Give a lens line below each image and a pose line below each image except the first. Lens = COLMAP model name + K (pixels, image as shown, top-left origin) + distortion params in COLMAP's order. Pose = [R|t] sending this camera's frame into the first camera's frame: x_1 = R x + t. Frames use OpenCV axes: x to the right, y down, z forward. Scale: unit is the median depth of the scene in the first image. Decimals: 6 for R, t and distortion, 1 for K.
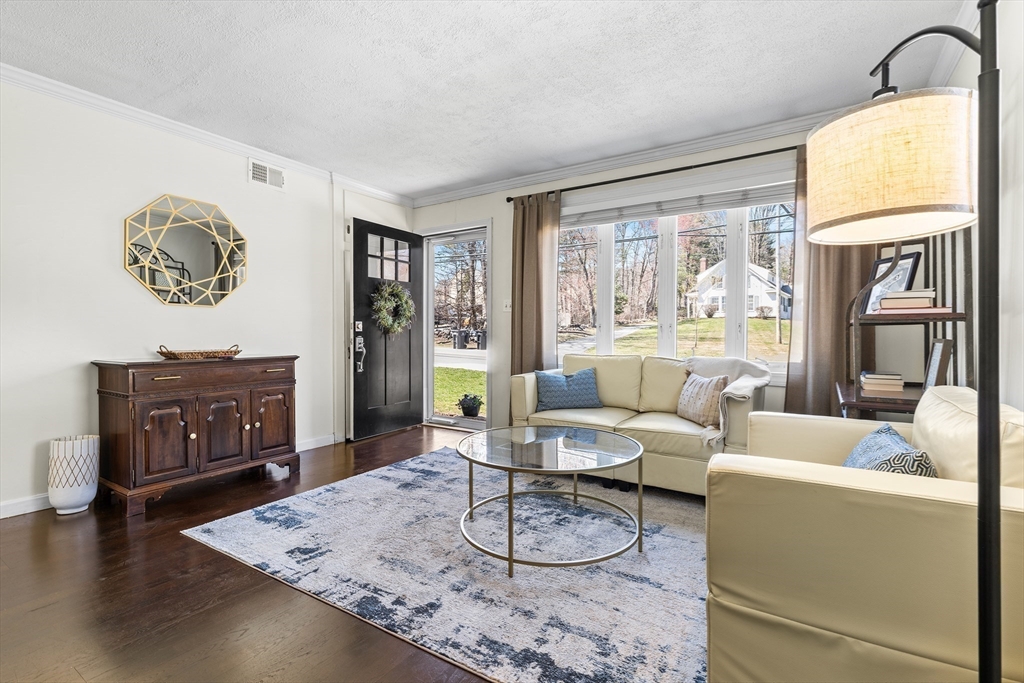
lens RADIAL K [[470.4, 0, 519.2], [0, 470.4, 333.8], [0, 0, 1]] dist [0.001891, 0.000384]
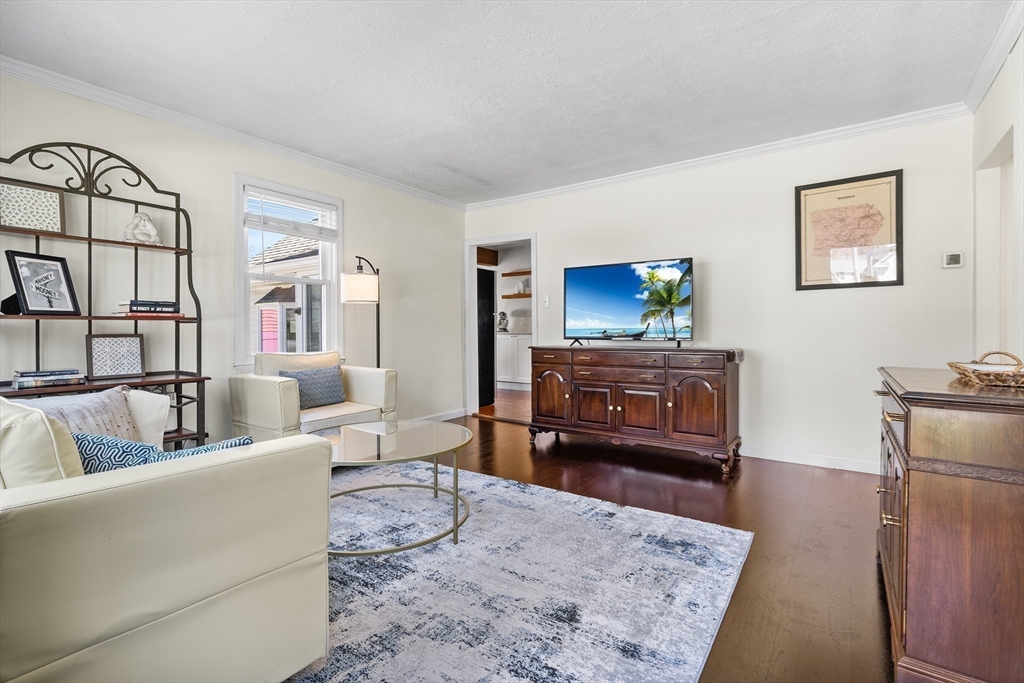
lens RADIAL K [[470.4, 0, 519.2], [0, 470.4, 333.8], [0, 0, 1]] dist [0.001891, 0.000384]
pose [[-0.999240, 0.001294, 0.038959, -0.300573], [0.001753, 0.999929, 0.011755, -0.005034], [-0.038941, 0.011814, -0.999172, 2.203985]]
